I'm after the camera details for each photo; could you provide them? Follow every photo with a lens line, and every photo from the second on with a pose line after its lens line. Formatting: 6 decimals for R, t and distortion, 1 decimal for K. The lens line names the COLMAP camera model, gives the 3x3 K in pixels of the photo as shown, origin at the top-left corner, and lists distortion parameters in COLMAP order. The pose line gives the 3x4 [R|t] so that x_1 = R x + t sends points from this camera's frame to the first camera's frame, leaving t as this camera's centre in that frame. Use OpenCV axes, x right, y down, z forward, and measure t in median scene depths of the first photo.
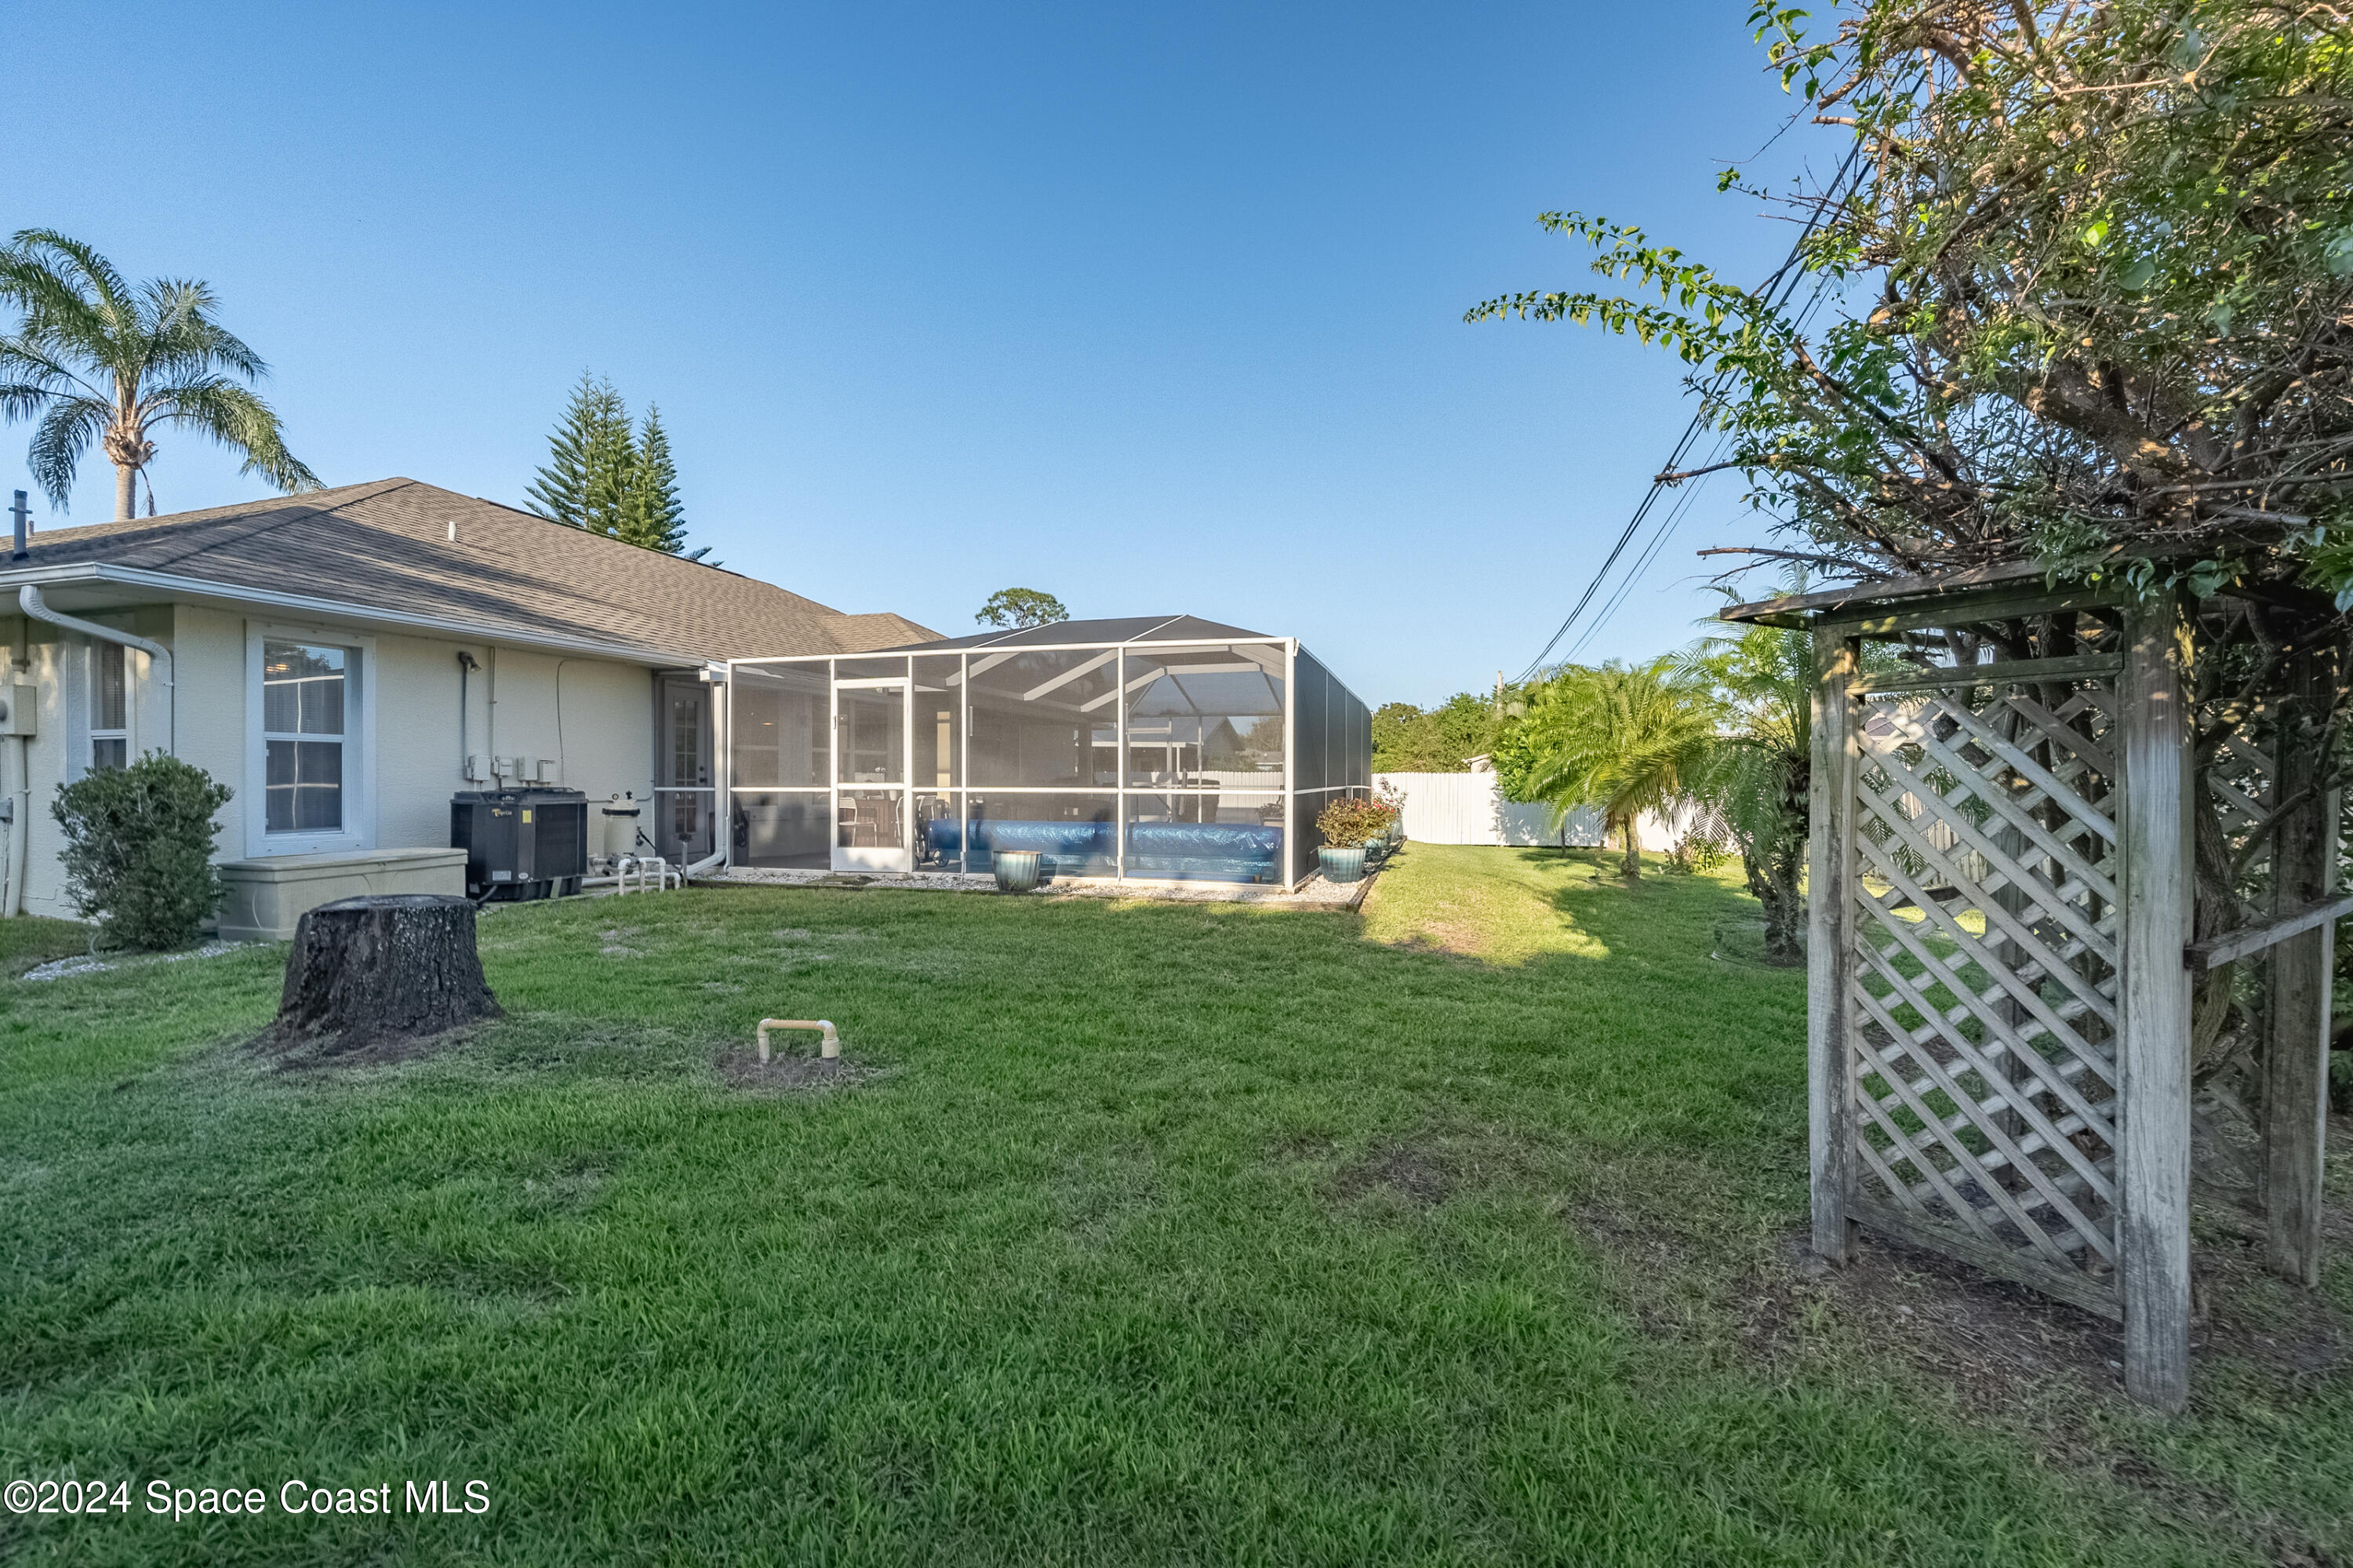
lens RADIAL K [[933.6, 0, 1176.5], [0, 933.6, 784.0], [0, 0, 1]] dist [0.000624, -0.000075]
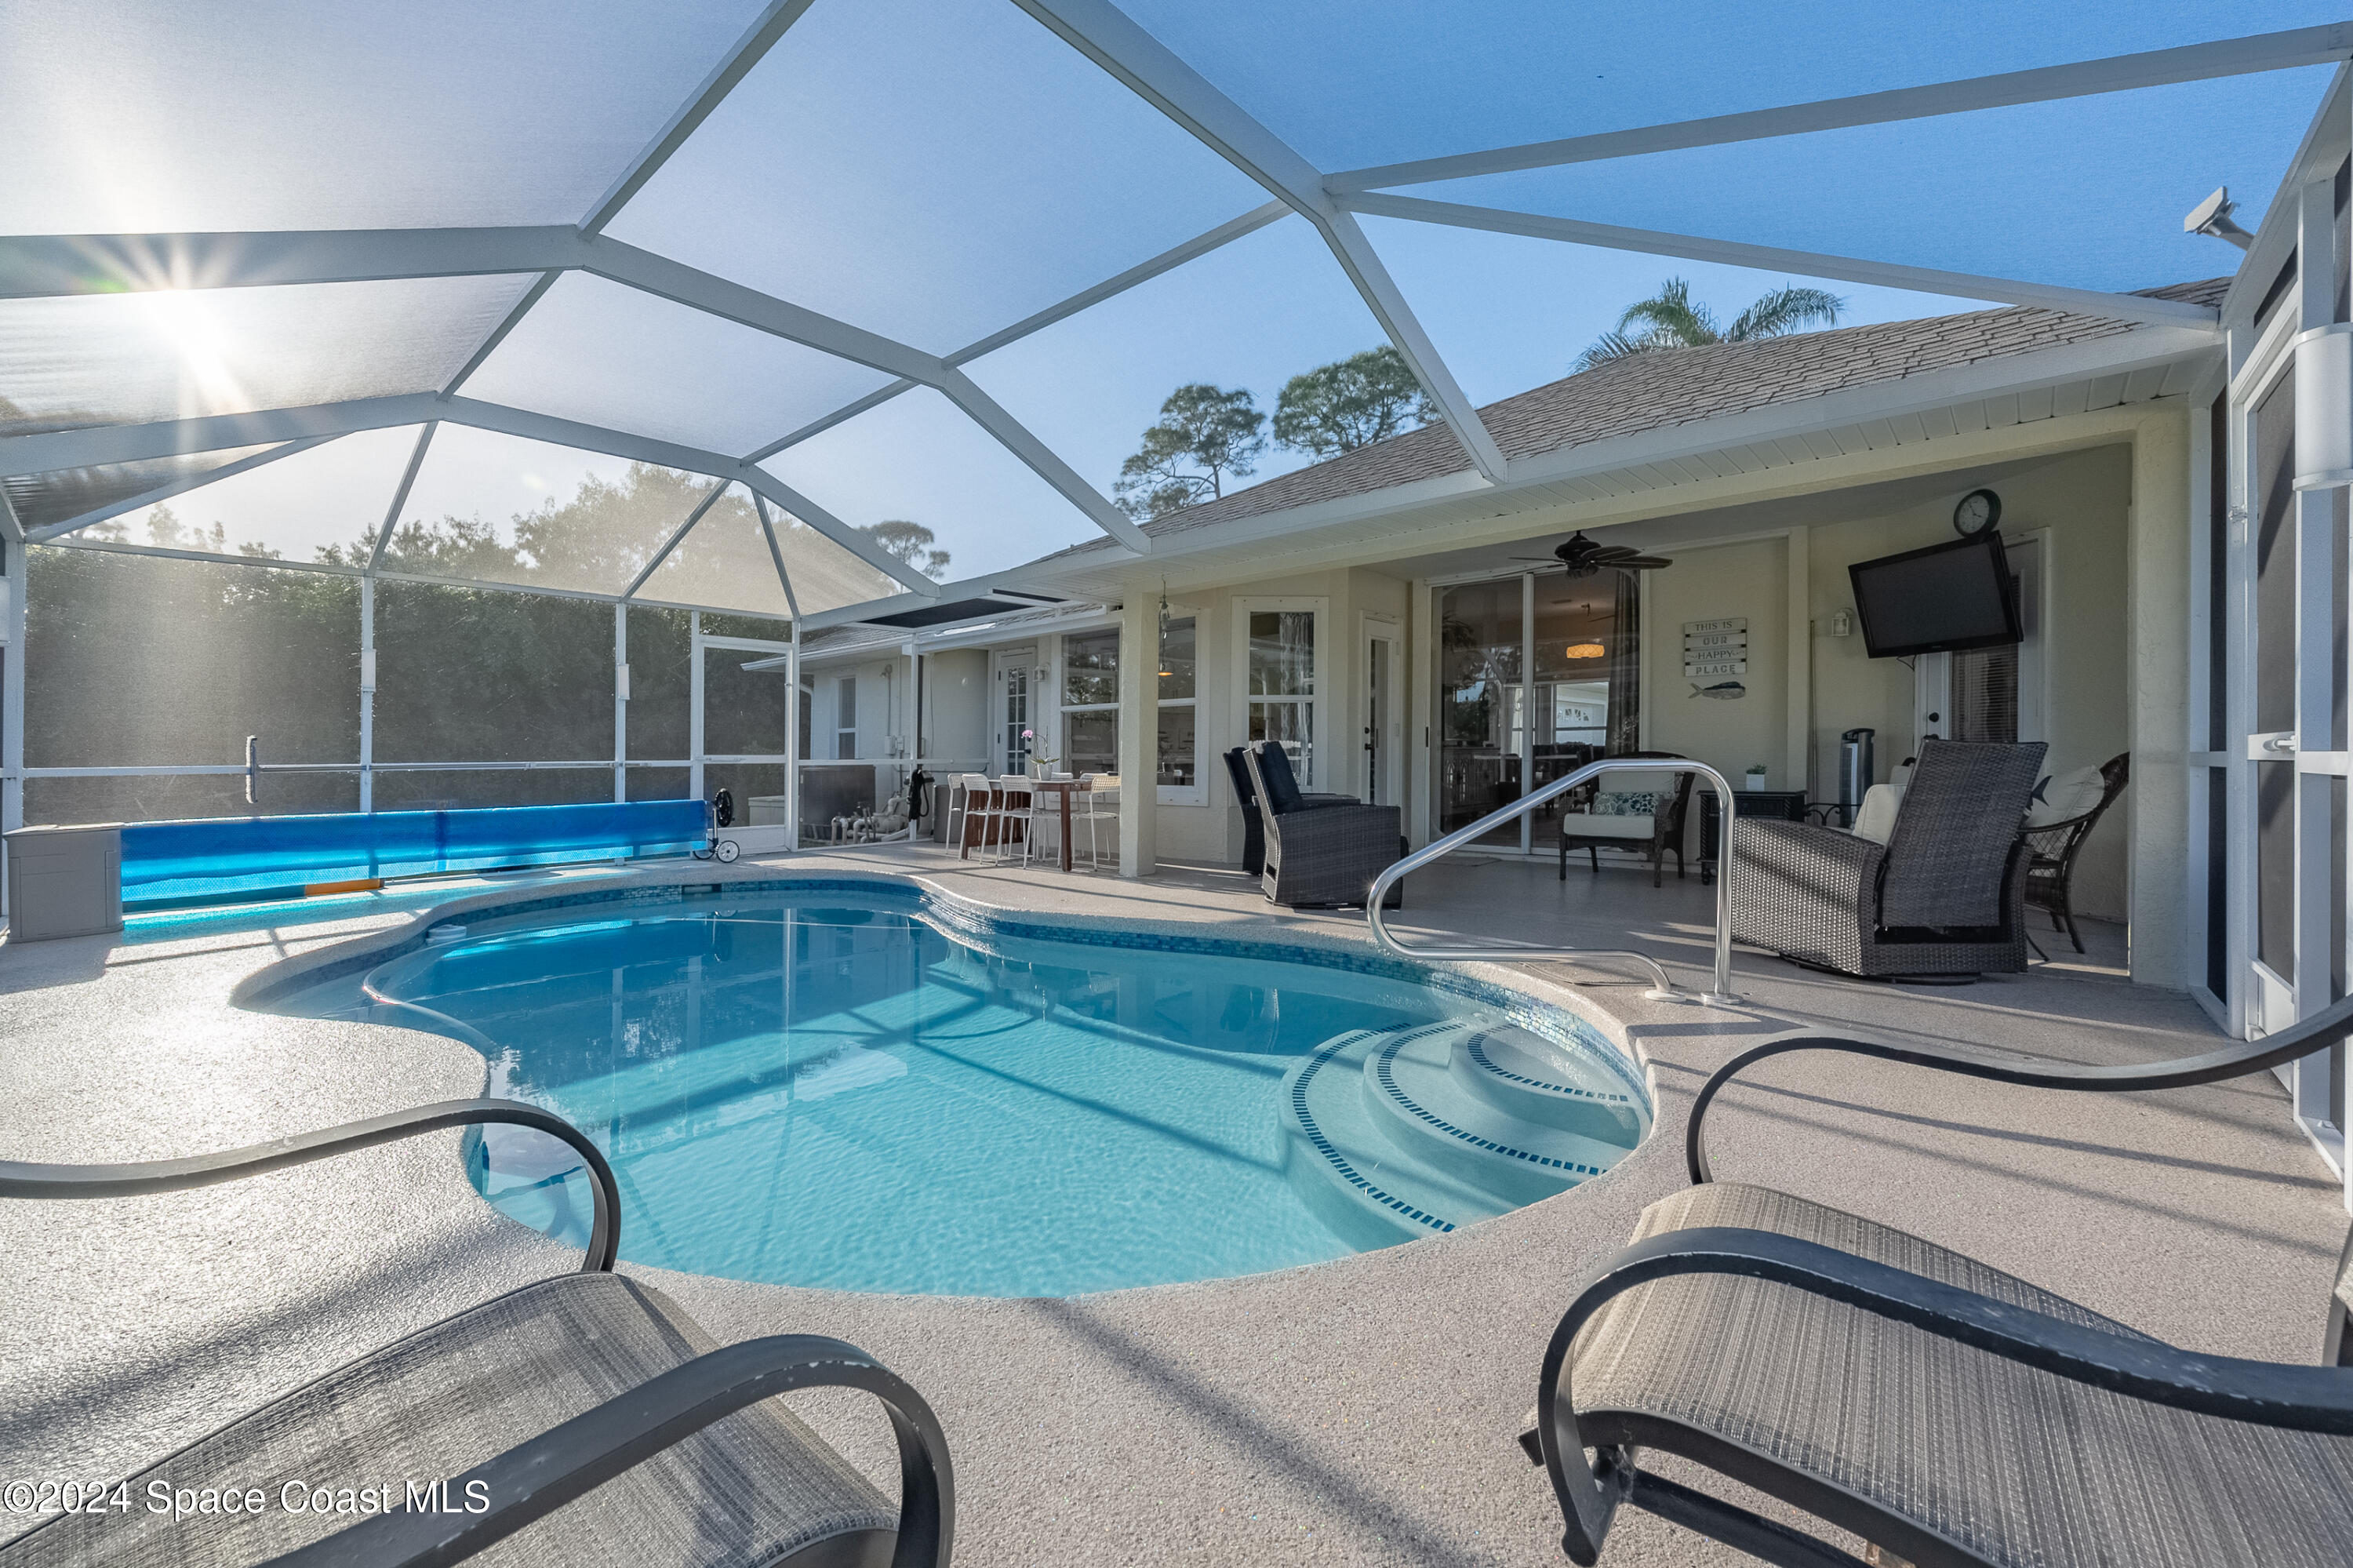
lens RADIAL K [[933.6, 0, 1176.5], [0, 933.6, 784.0], [0, 0, 1]] dist [0.000624, -0.000075]
pose [[-0.435723, 0.030338, -0.899569, 0.159071], [0.004152, 0.999489, 0.031696, -0.000303], [0.900071, 0.010076, -0.435627, 0.880395]]
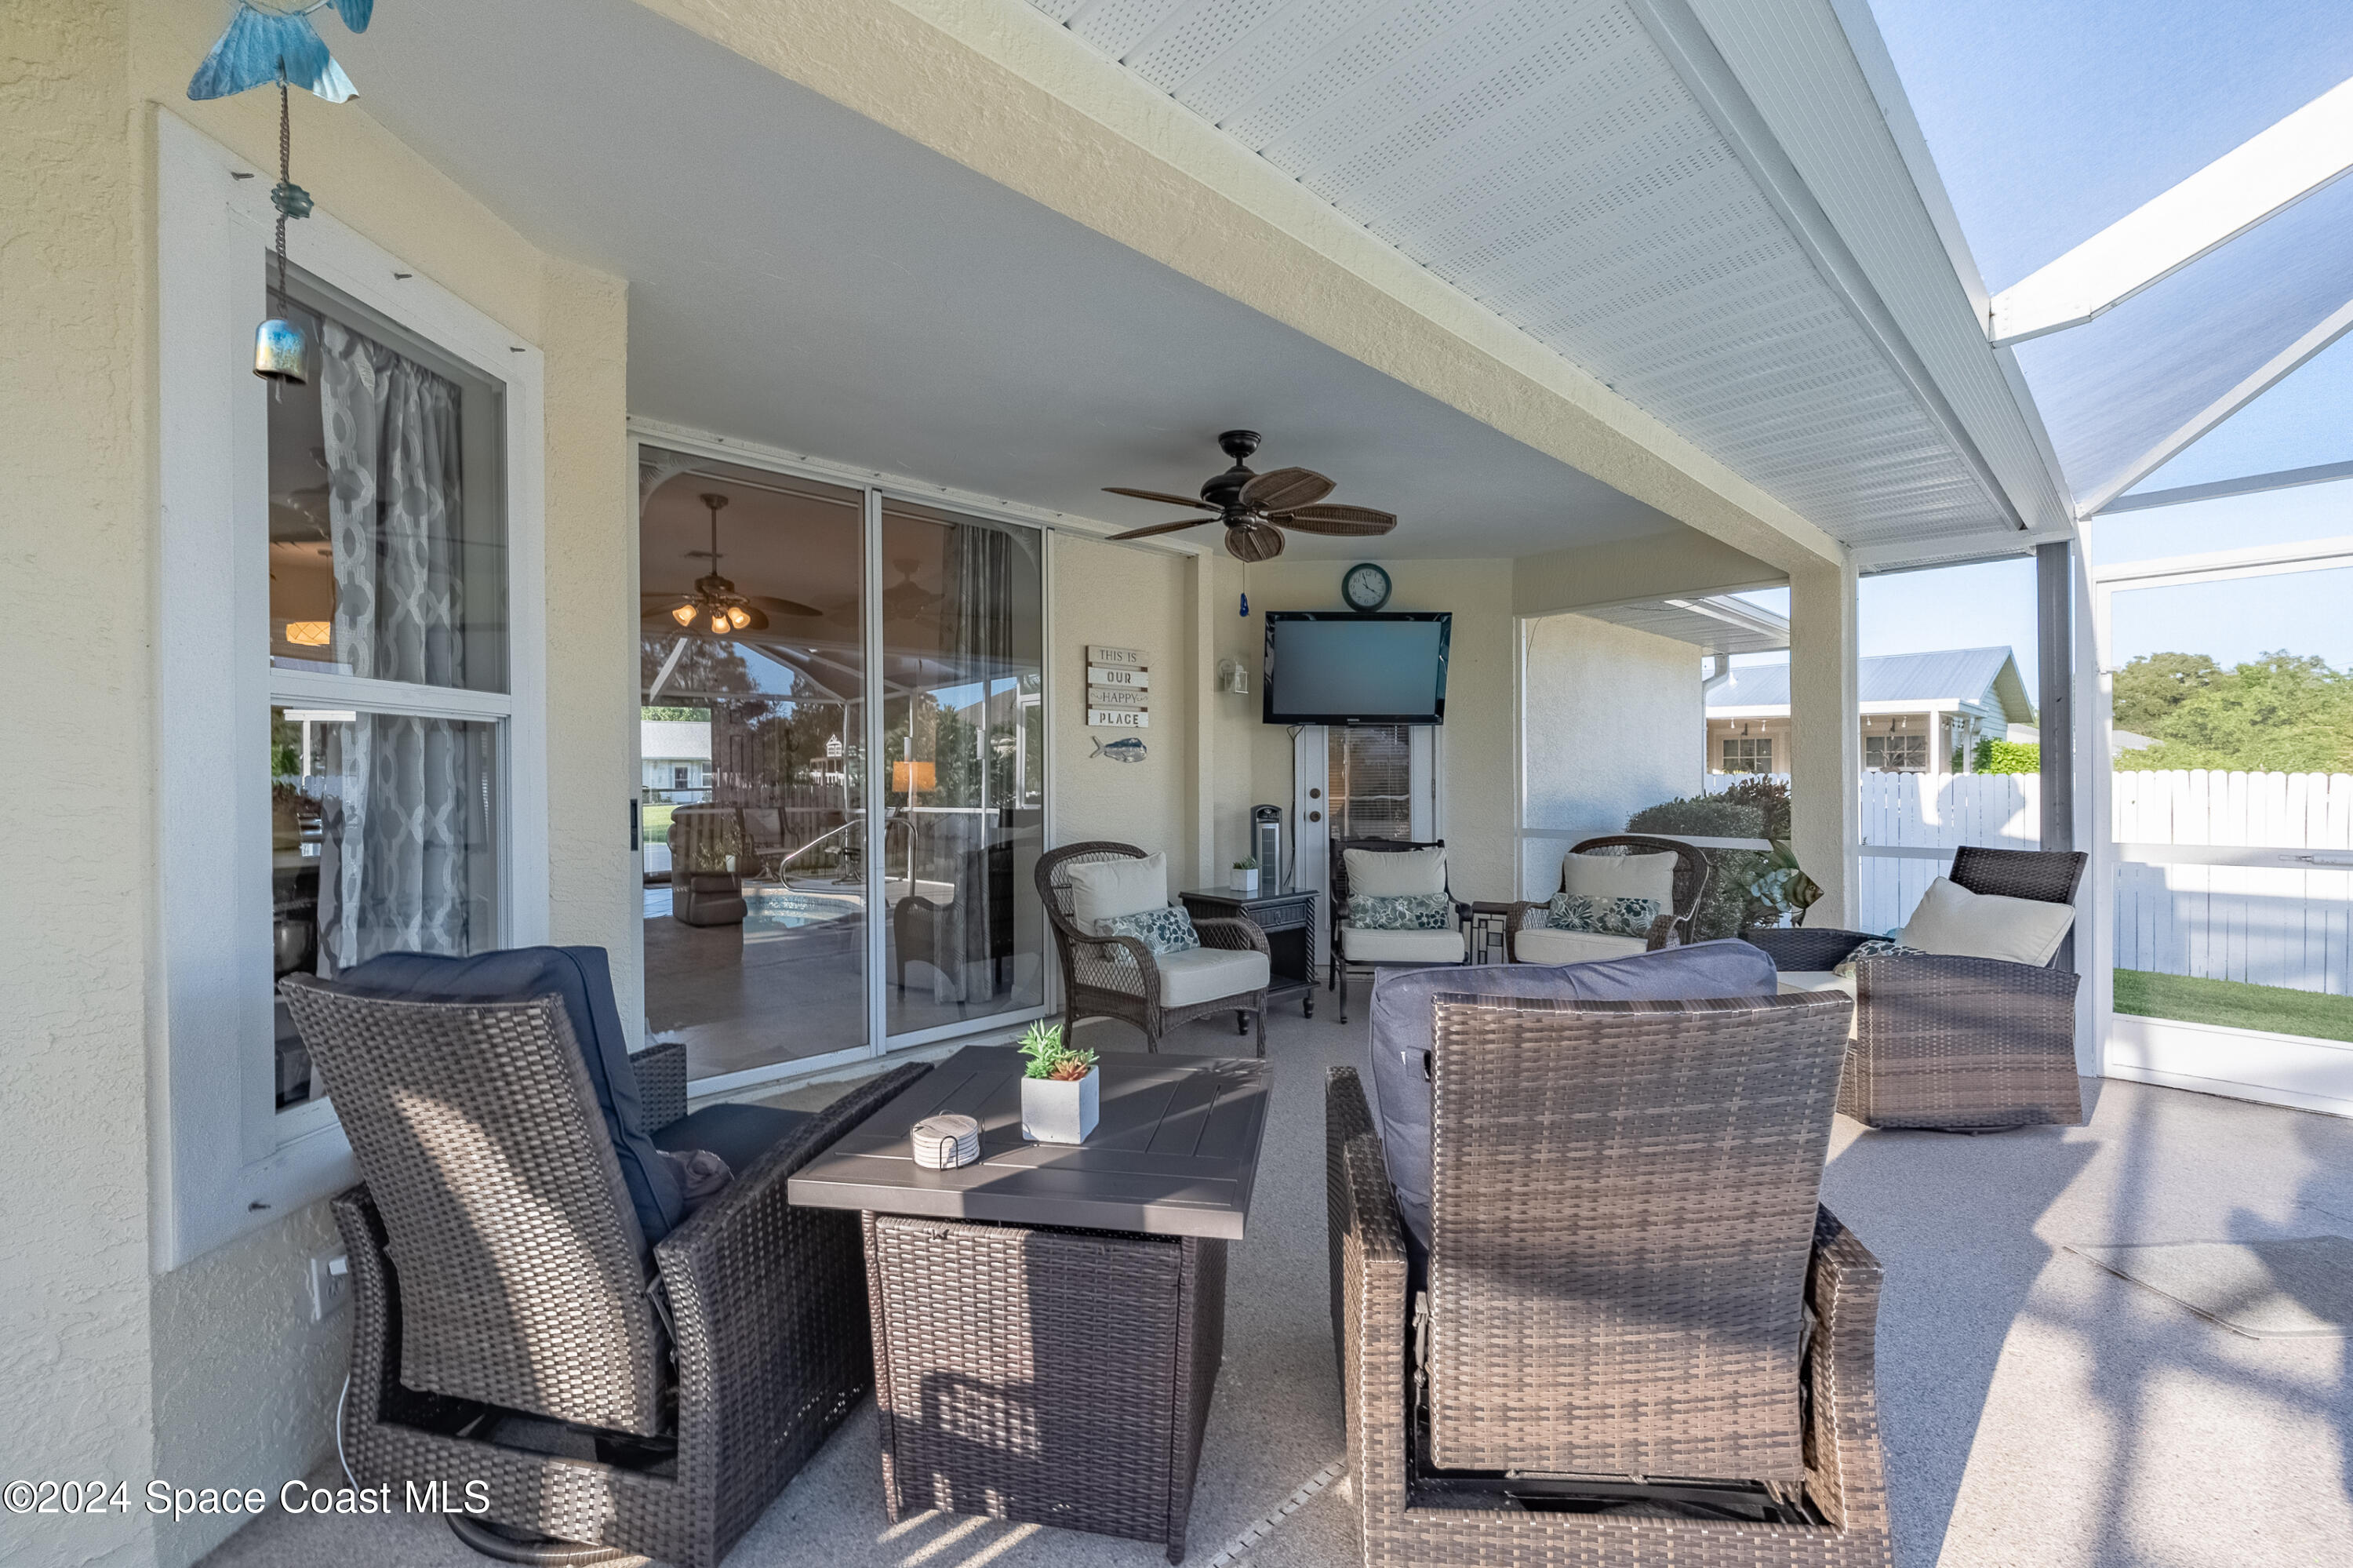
lens RADIAL K [[925.8, 0, 1176.5], [0, 925.8, 784.0], [0, 0, 1]] dist [-0.001641, -0.000286]
pose [[0.850423, -0.003307, -0.526089, -0.093307], [0.007377, 0.999957, 0.005639, -0.014761], [0.526048, -0.008676, 0.850411, 0.718825]]
